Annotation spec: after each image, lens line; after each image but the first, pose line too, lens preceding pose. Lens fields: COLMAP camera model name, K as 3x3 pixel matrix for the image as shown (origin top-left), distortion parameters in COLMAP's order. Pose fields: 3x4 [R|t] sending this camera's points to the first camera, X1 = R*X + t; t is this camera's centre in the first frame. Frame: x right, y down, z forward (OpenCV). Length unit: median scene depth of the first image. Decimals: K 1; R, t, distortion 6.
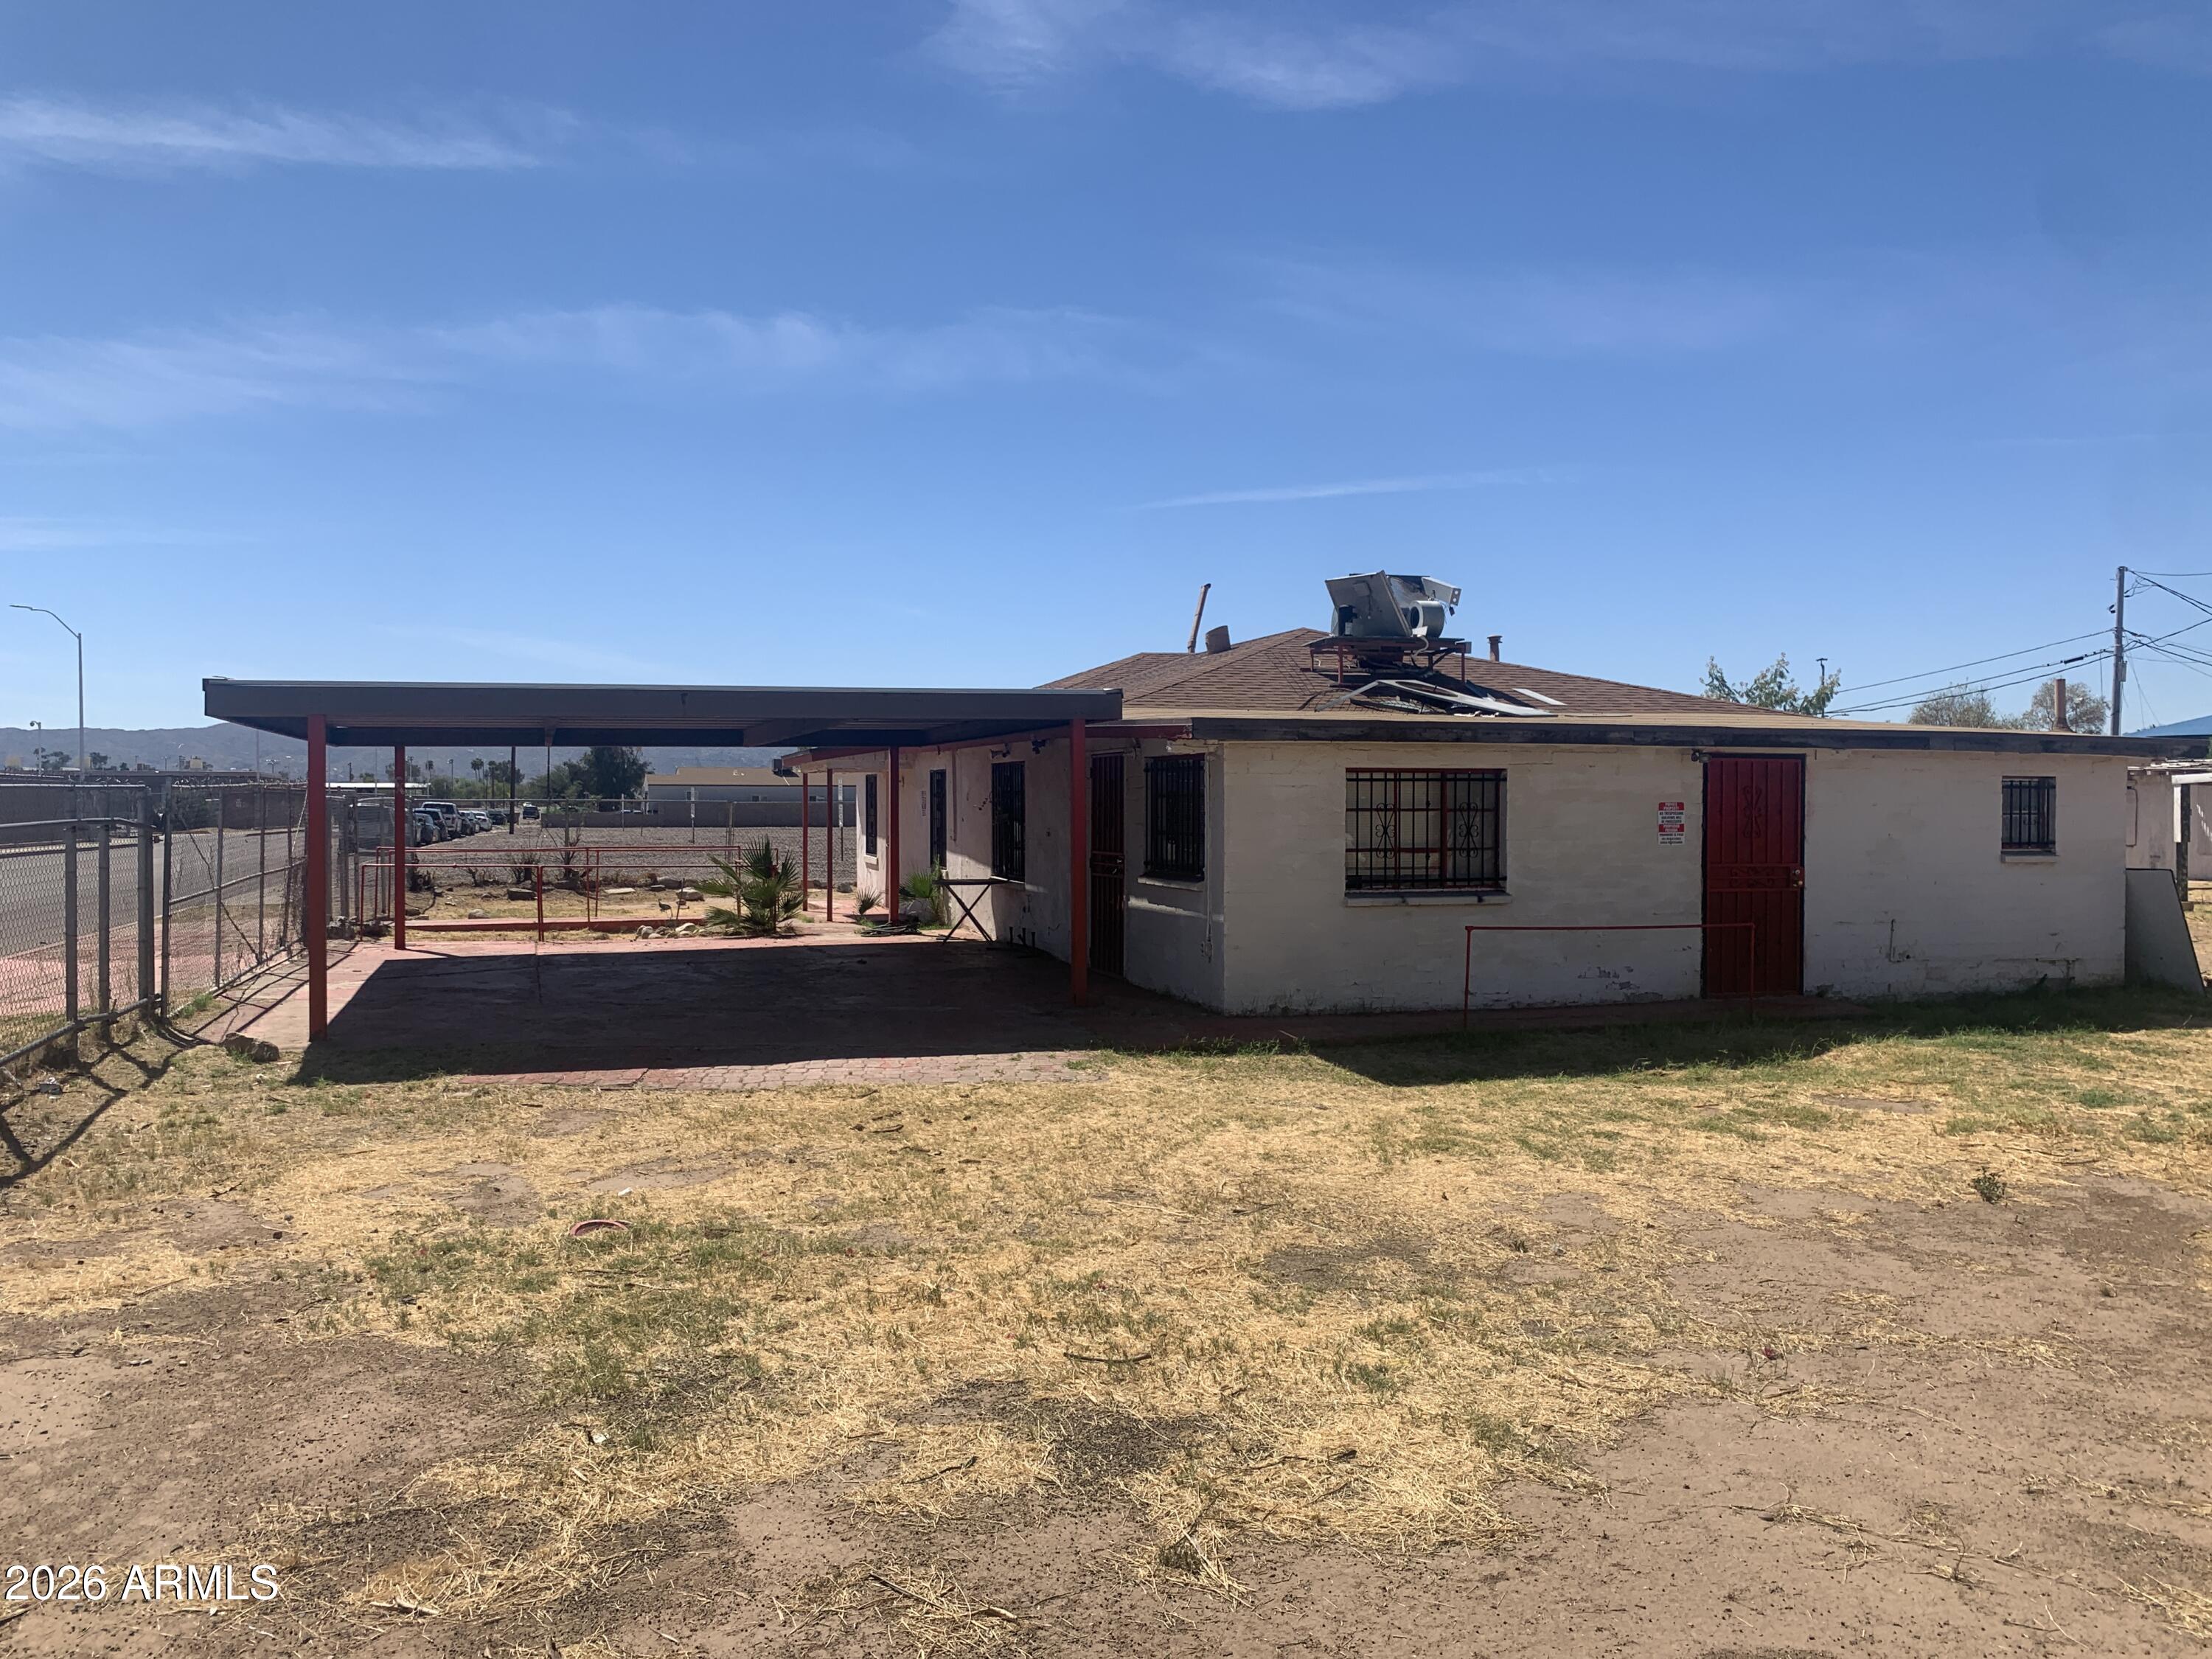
lens RADIAL K [[1673.5, 0, 1080.9], [0, 1673.5, 834.0], [0, 0, 1]] dist [0.033780, -0.037933]
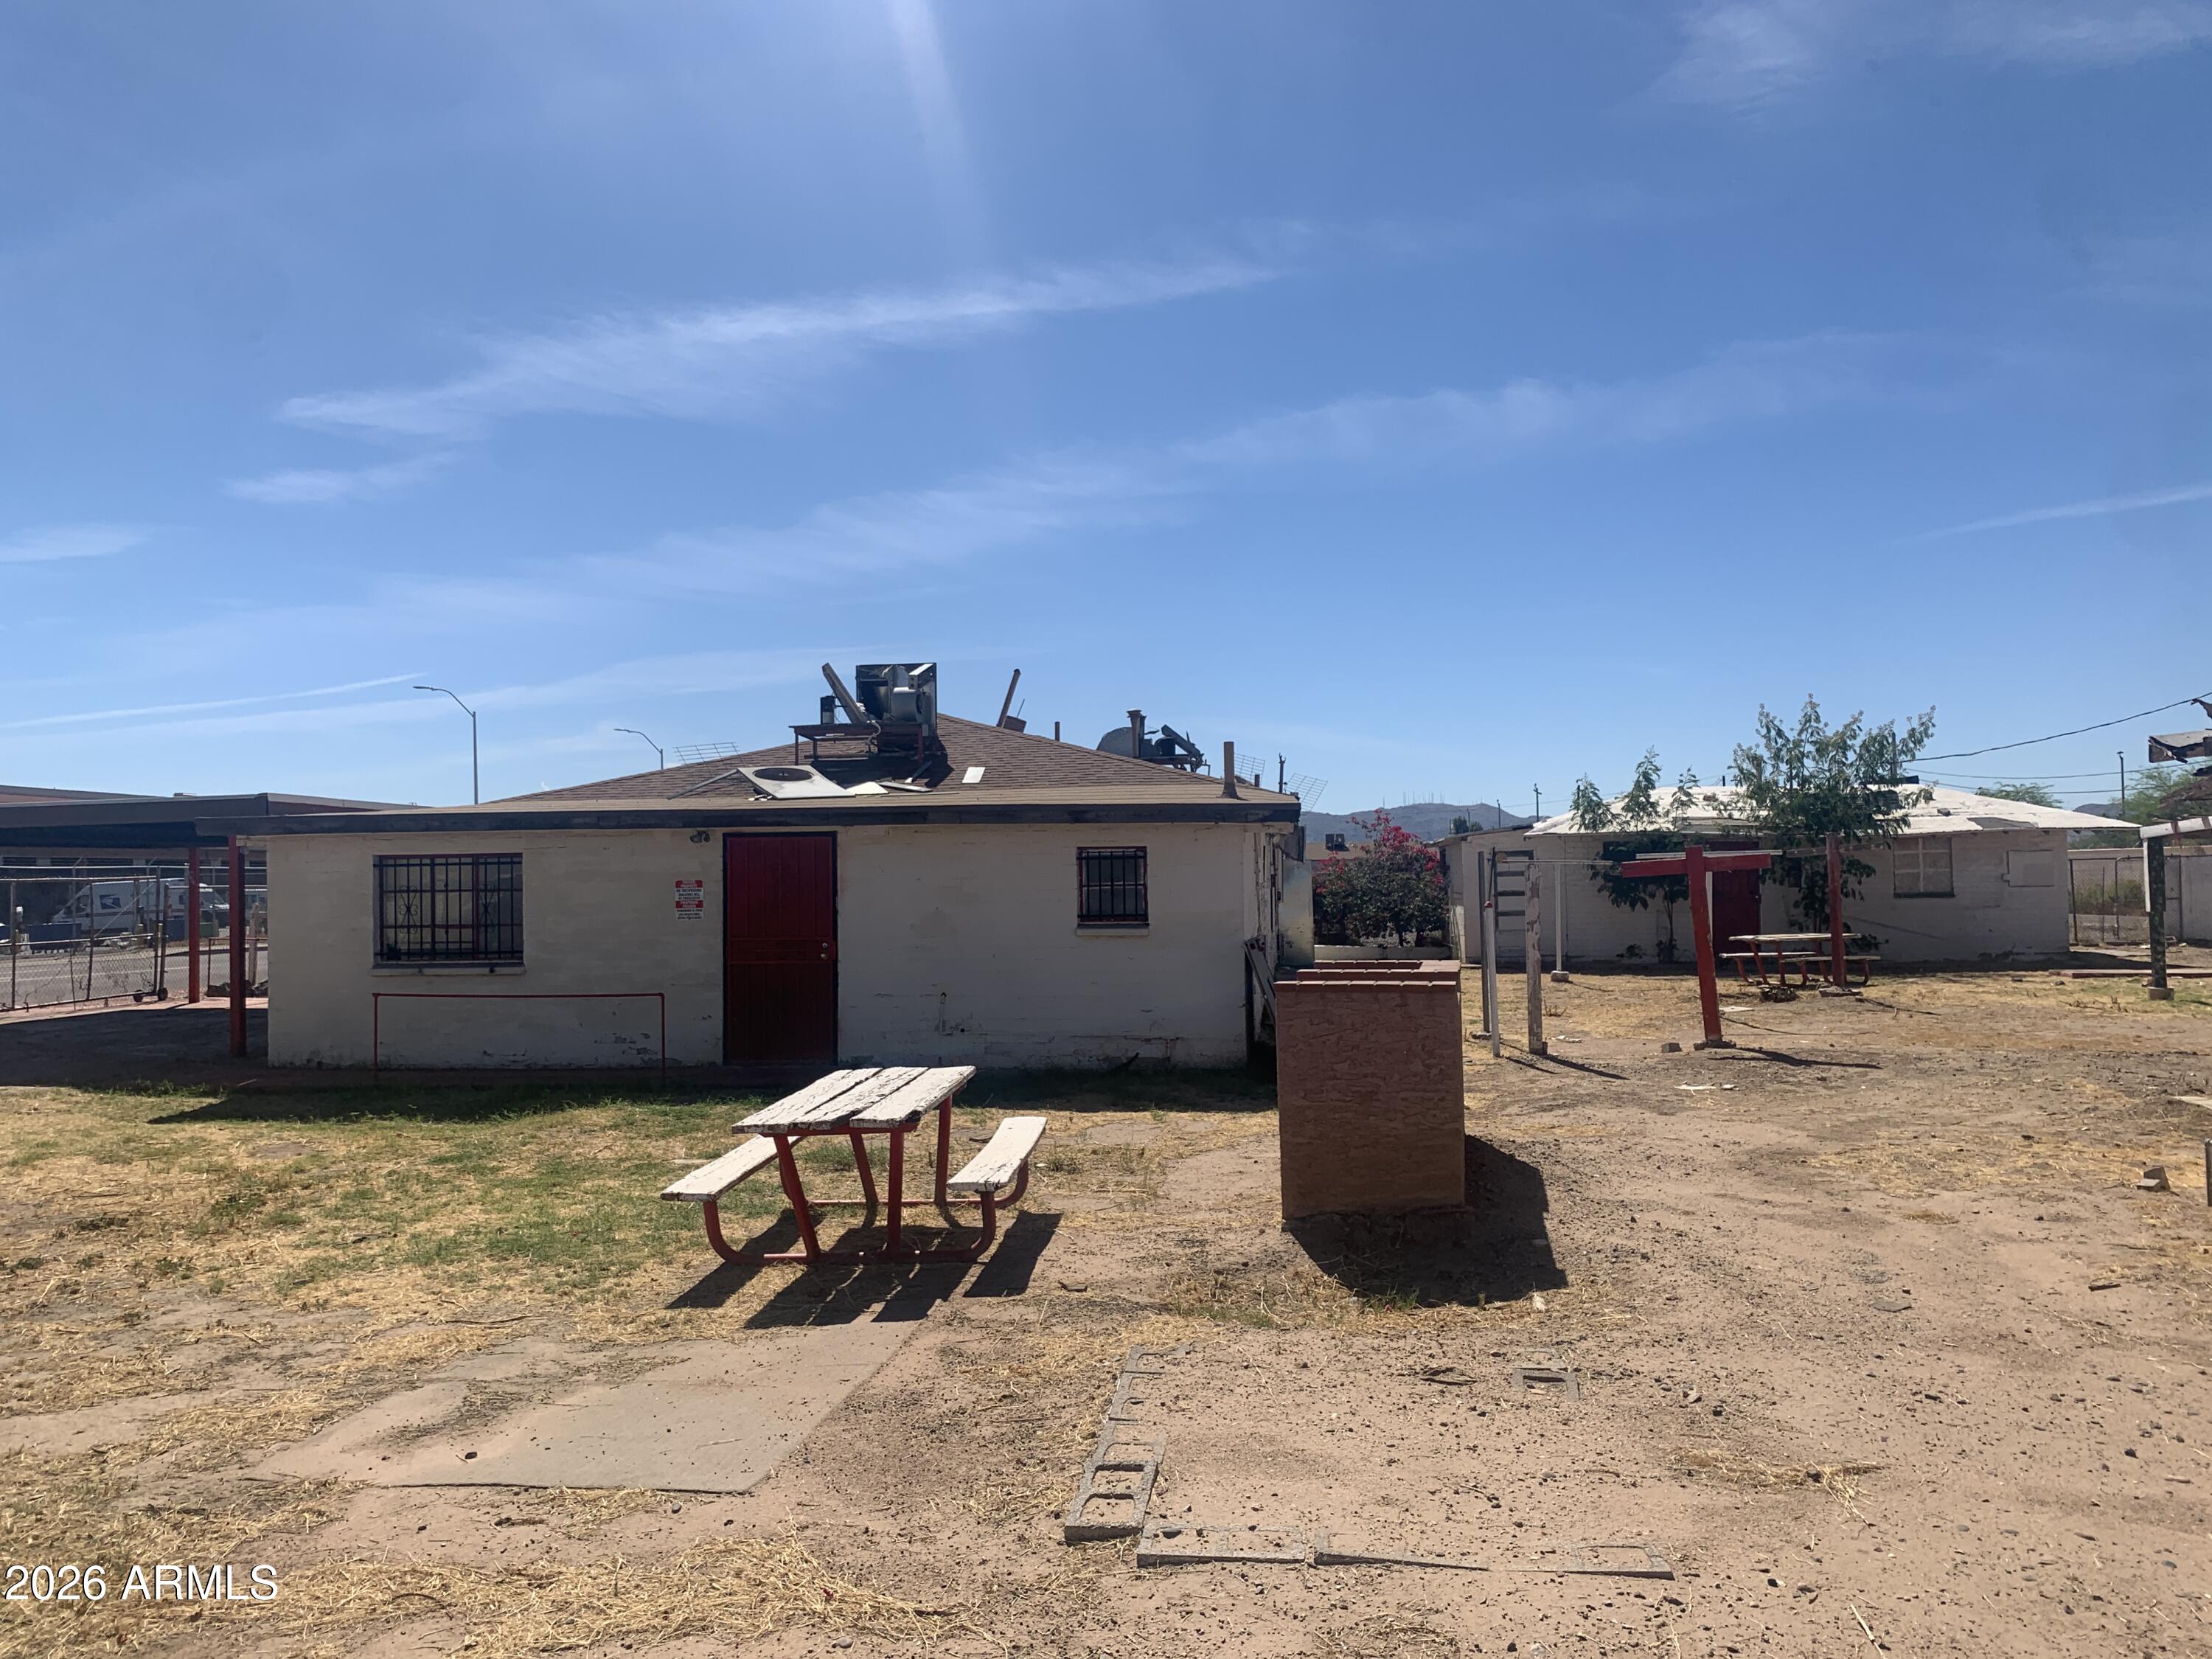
lens RADIAL K [[1658.2, 0, 1091.7], [0, 1658.2, 860.2], [0, 0, 1]] dist [0.113054, -0.143470]
pose [[0.907877, -0.019195, -0.418796, 1.327427], [0.007492, 0.999535, -0.029571, 0.002124], [0.419169, 0.023709, 0.907599, 0.183022]]
